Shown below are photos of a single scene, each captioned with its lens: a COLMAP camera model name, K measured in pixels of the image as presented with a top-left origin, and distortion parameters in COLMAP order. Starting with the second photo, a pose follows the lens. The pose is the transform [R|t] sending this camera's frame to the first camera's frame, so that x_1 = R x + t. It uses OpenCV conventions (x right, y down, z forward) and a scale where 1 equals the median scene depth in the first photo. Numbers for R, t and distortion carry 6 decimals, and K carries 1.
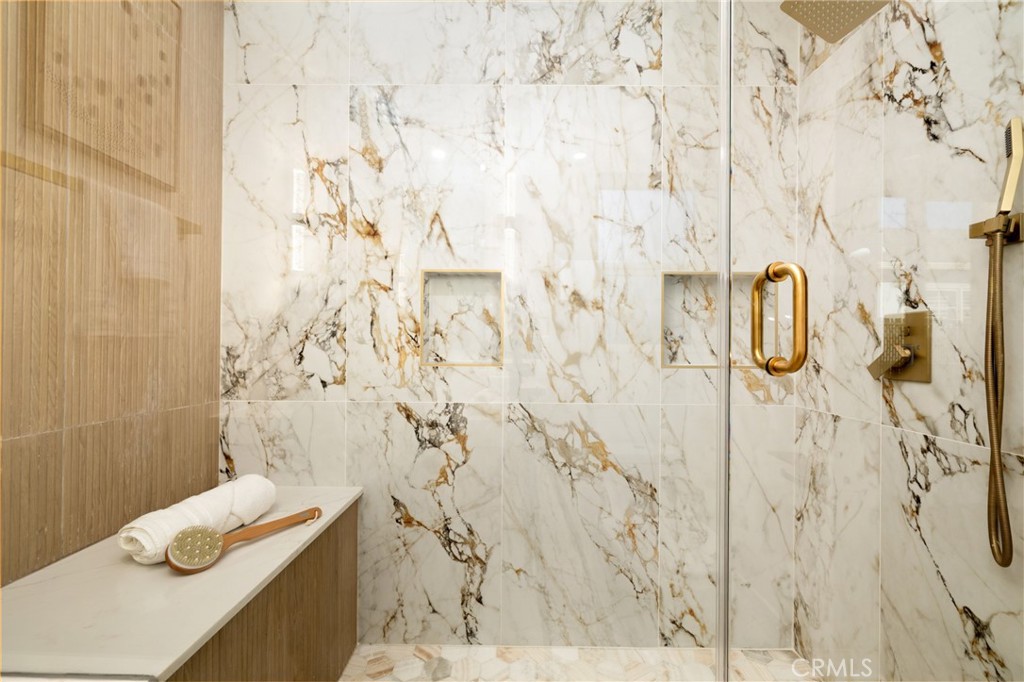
lens RADIAL K [[427.1, 0, 516.1], [0, 427.1, 341.7], [0, 0, 1]] dist [-0.003108, 0.000315]
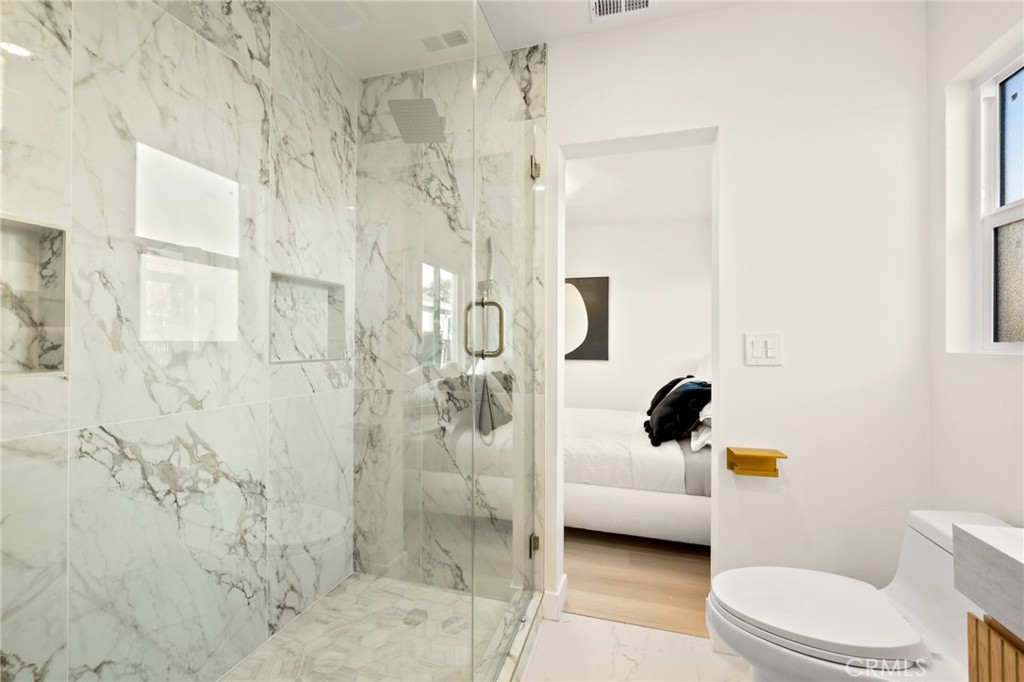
lens RADIAL K [[427.1, 0, 515.7], [0, 427.1, 341.7], [0, 0, 1]] dist [-0.003108, 0.000315]
pose [[0.266592, -0.001285, 0.963809, -0.479145], [-0.007898, 0.999963, 0.003518, -0.001081], [-0.963777, -0.008550, 0.266572, 0.164927]]
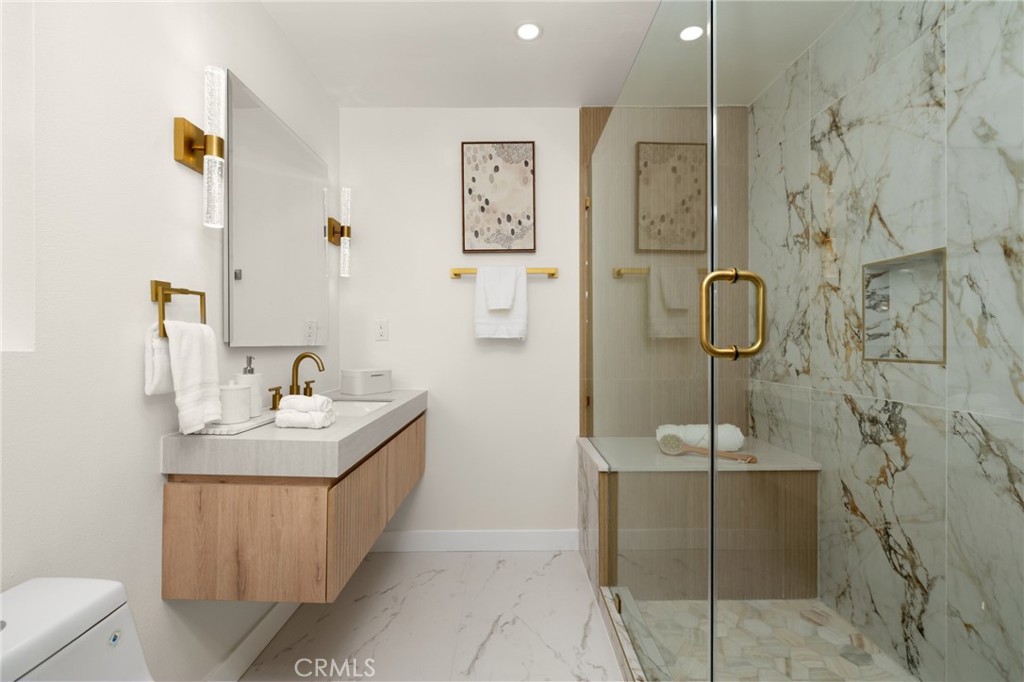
lens RADIAL K [[427.1, 0, 510.9], [0, 427.1, 341.6], [0, 0, 1]] dist [-0.003108, 0.000315]
pose [[0.014404, -0.009504, -0.999851, 0.778306], [0.008826, 0.999917, -0.009378, 0.013655], [0.999857, -0.008689, 0.014487, 0.151232]]
